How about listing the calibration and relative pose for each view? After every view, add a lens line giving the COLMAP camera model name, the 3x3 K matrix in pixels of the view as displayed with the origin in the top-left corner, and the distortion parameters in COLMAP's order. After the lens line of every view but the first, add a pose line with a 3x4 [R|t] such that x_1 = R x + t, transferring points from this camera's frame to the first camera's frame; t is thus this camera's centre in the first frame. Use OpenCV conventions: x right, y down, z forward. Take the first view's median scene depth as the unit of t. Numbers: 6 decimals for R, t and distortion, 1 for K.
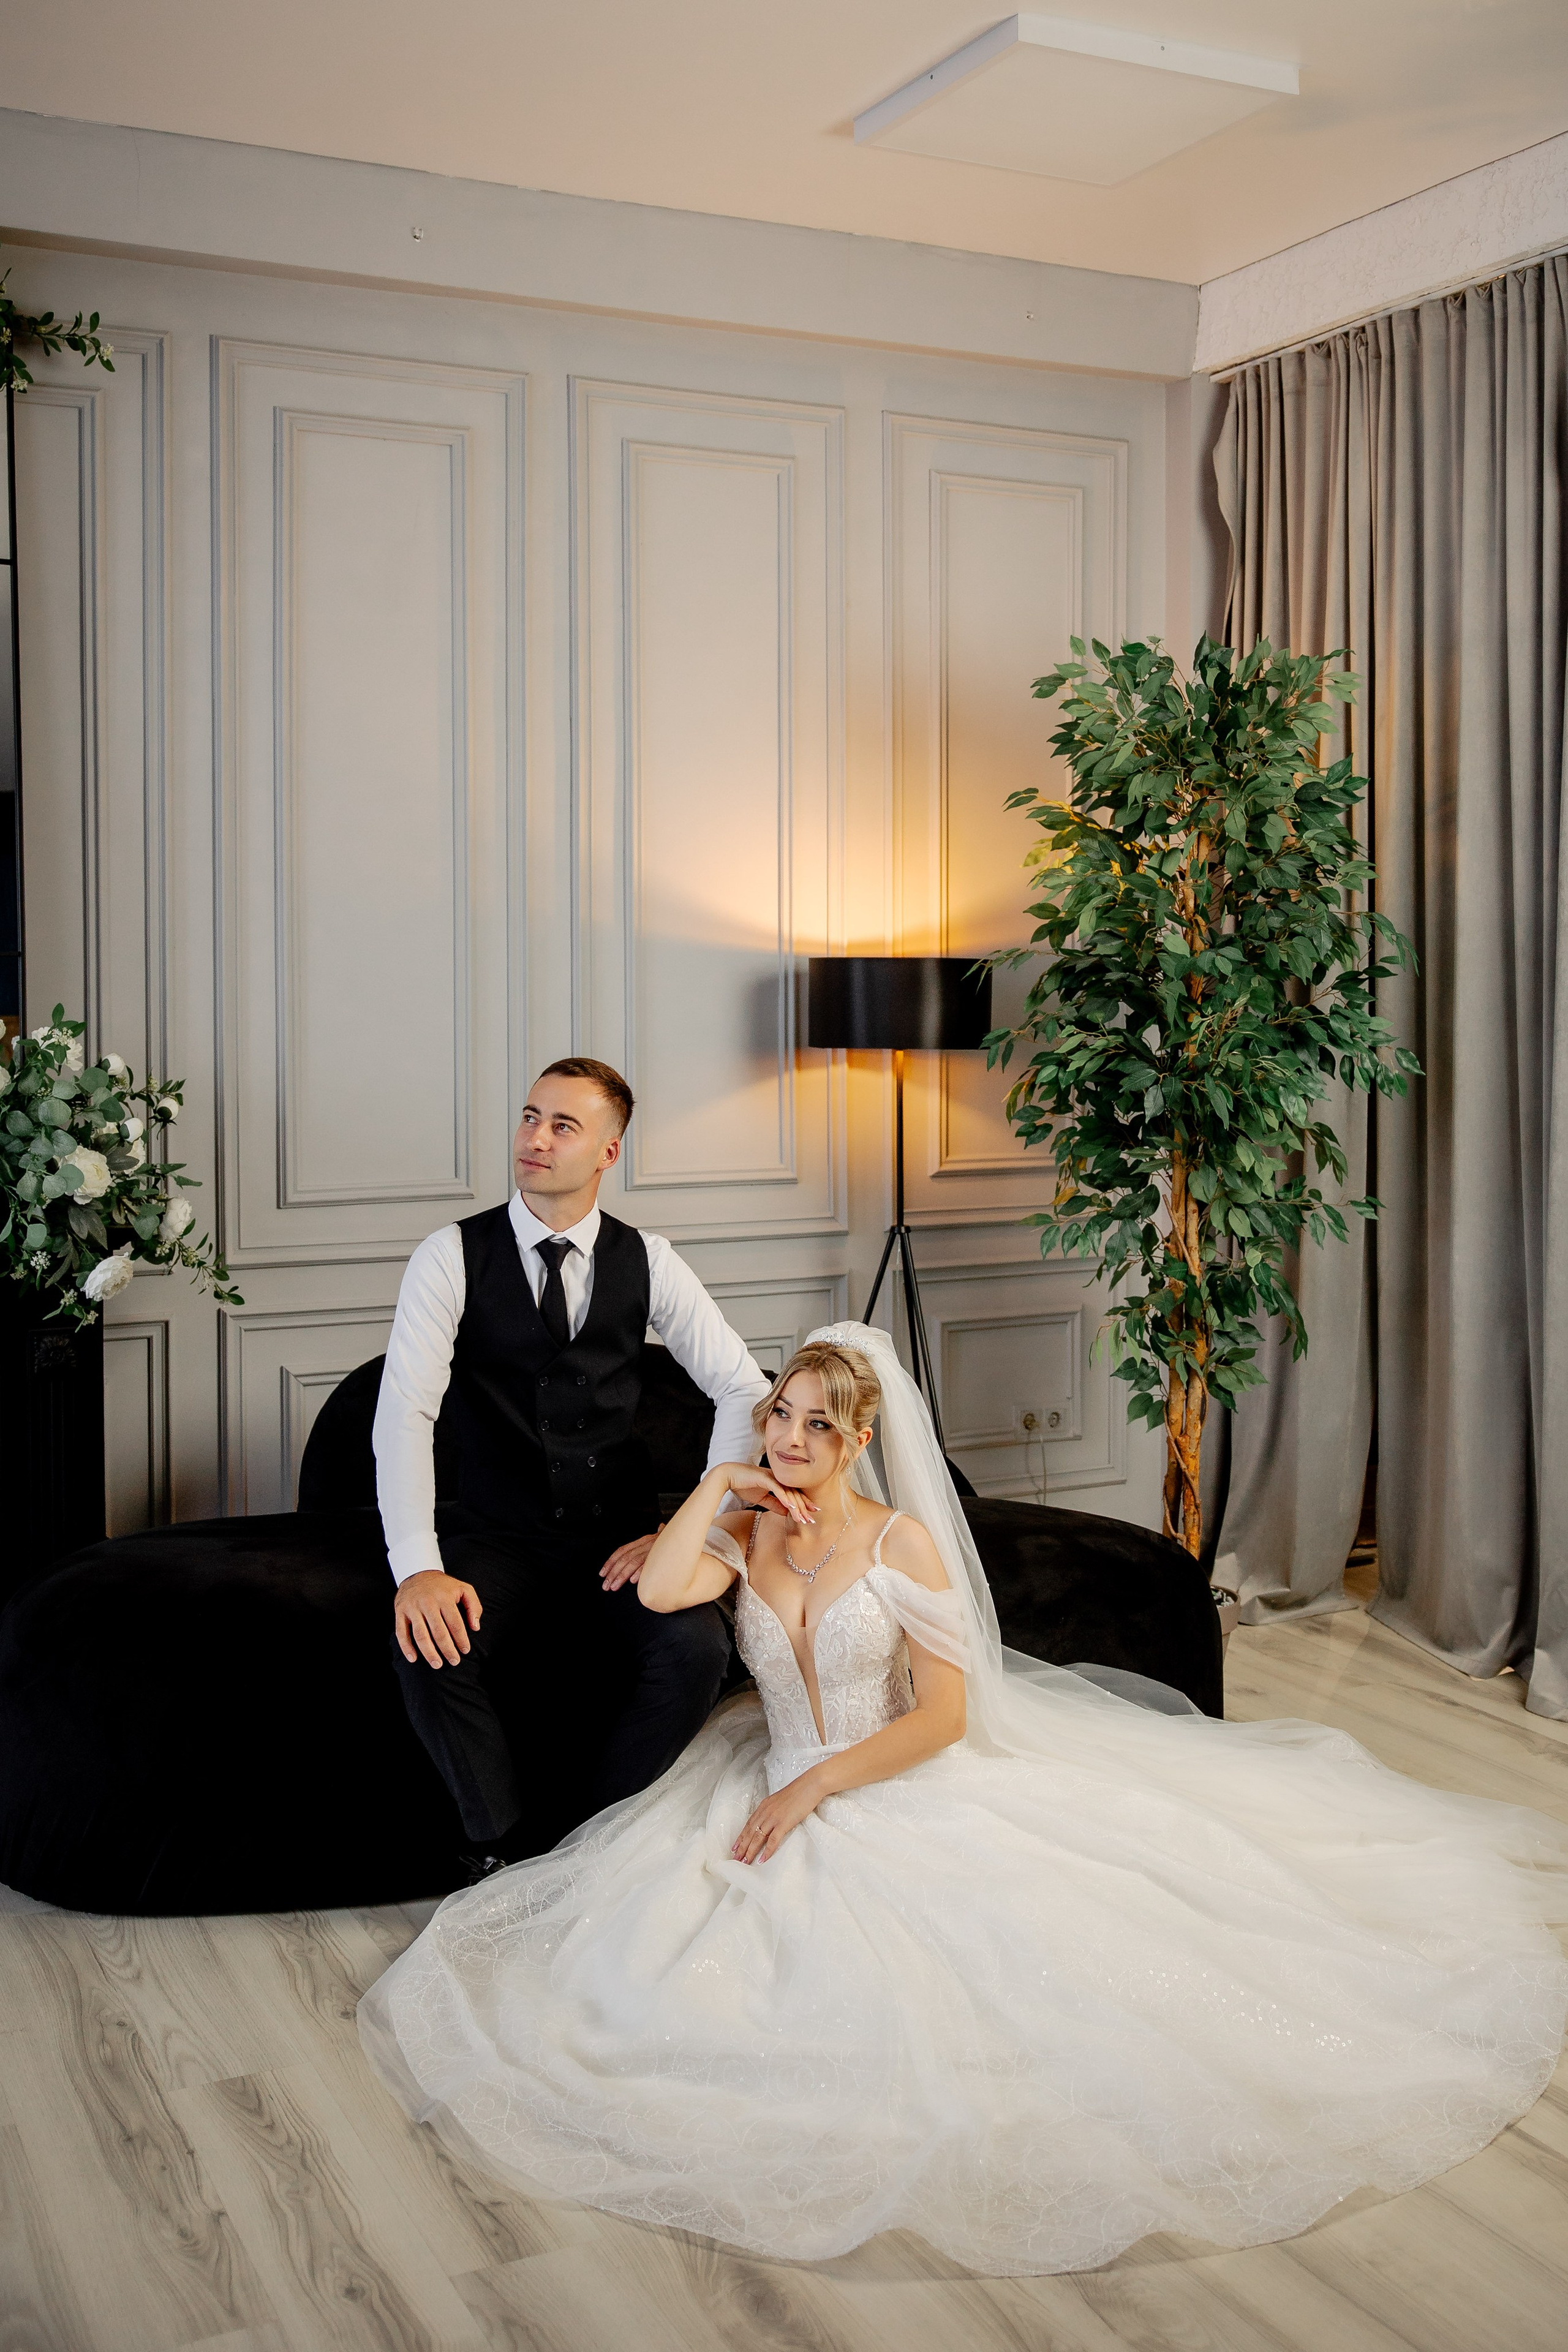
lens RADIAL K [[2467.9, 0, 824.5], [0, 2467.9, 1079.4], [0, 0, 1]] dist [-0.005939, -0.014107]
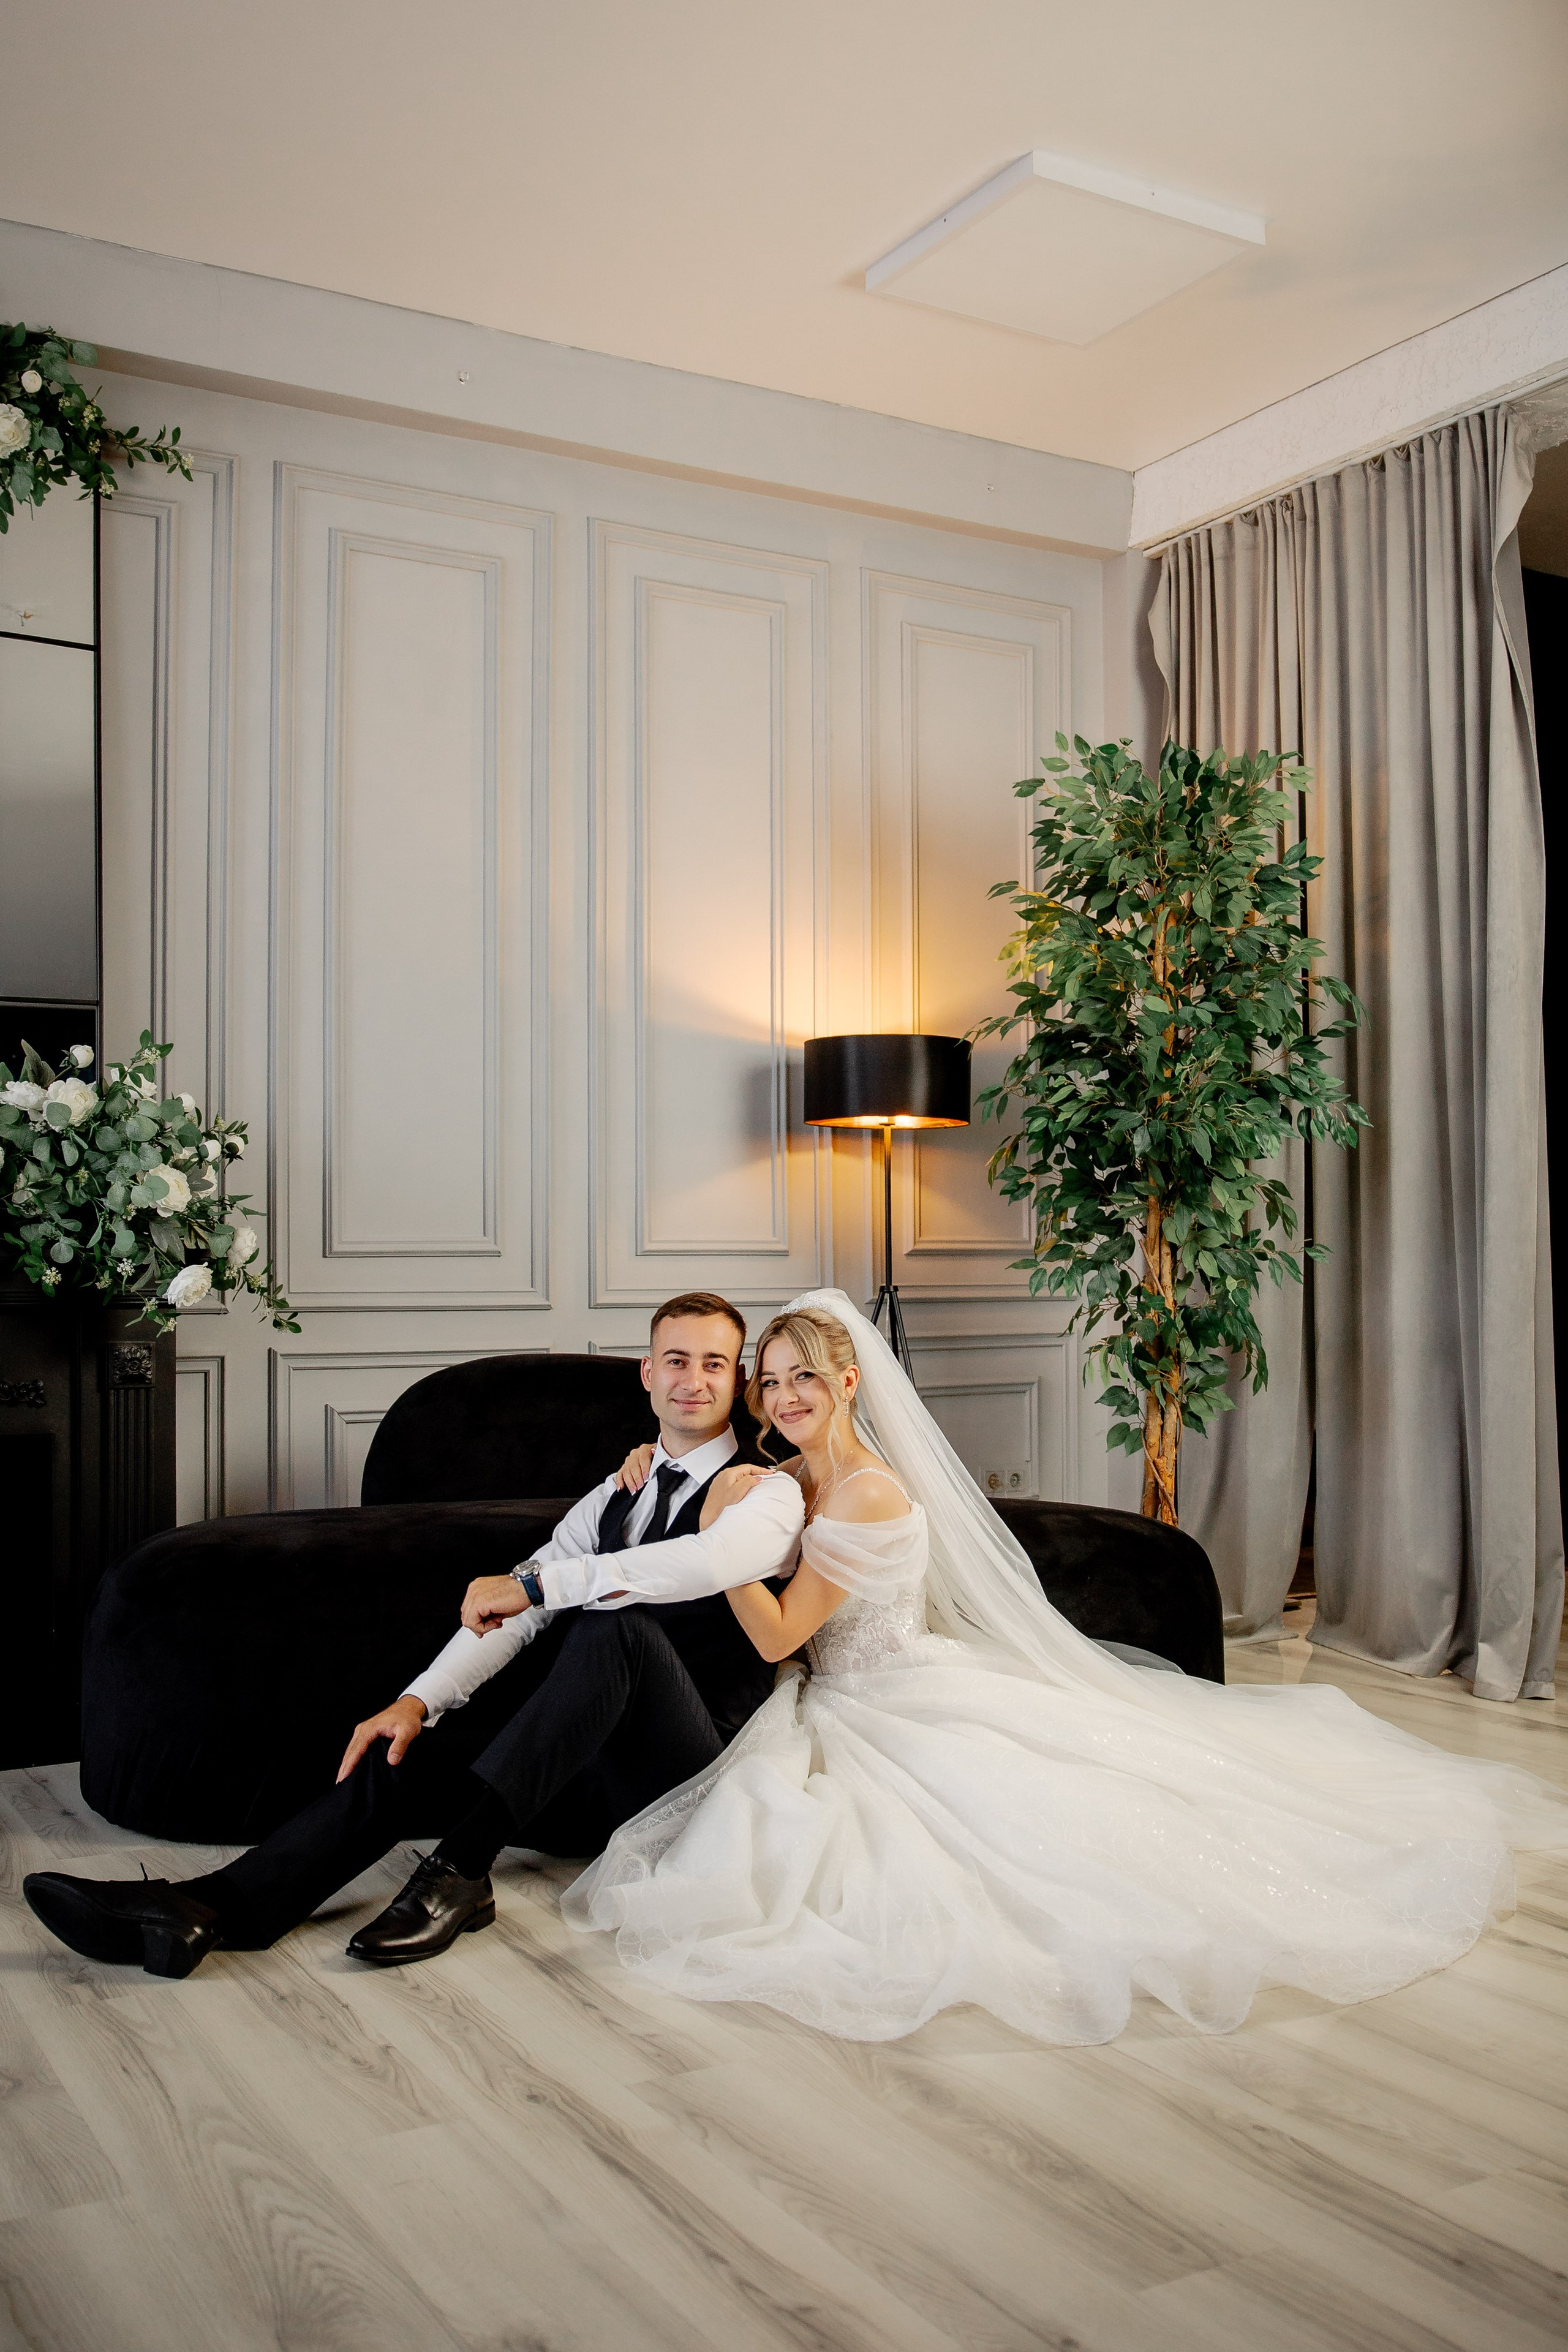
lens RADIAL K [[2185.6, 0, 788.8], [0, 2185.6, 1274.1], [0, 0, 1]] dist [-0.057149, 0.007619]
pose [[0.997877, -0.001472, 0.065108, -0.082113], [0.004801, 0.998687, -0.051008, 0.110749], [-0.064948, 0.051213, 0.996574, 0.039093]]
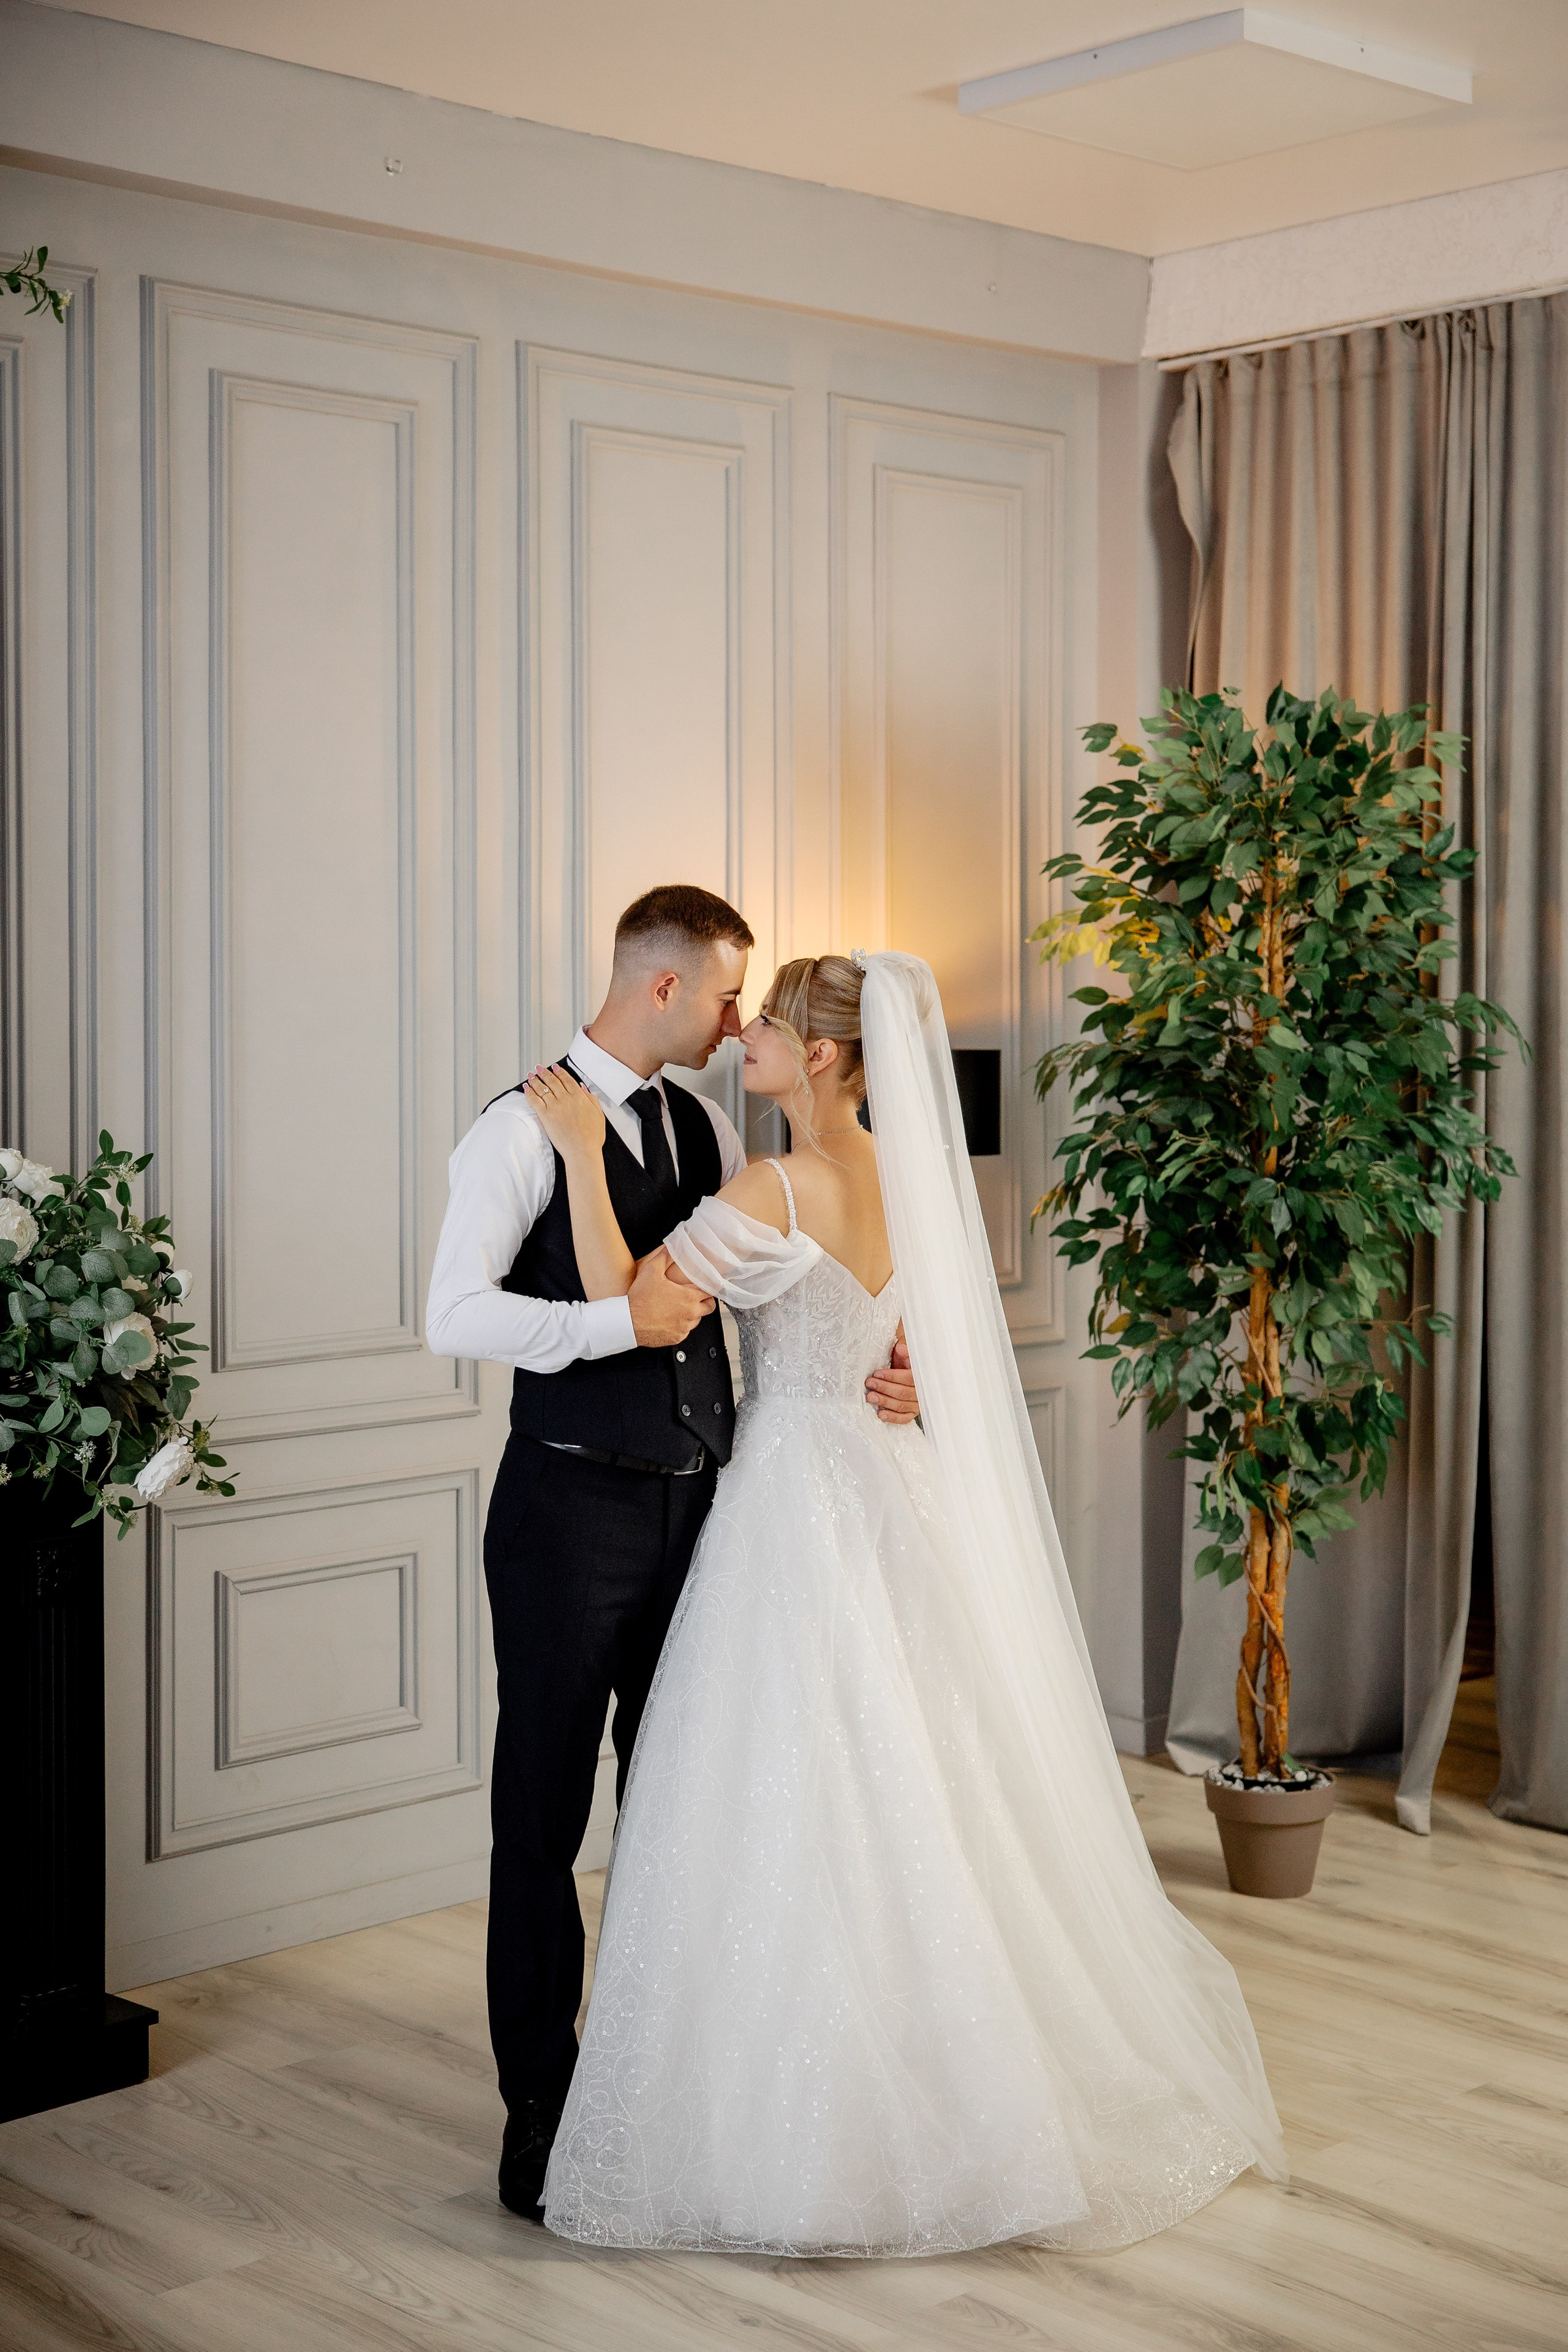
lens RADIAL K [[3405.3, 0, 779.5], [0, 3405.3, 1082.9], [0, 0, 1]] dist [0.098324, 0.092216]
pose [[0.951764, -0.012230, 0.306586, -0.390343], [0.015860, 0.999830, -0.009352, -0.028470], [-0.306420, 0.013763, 0.951797, -0.109975]]
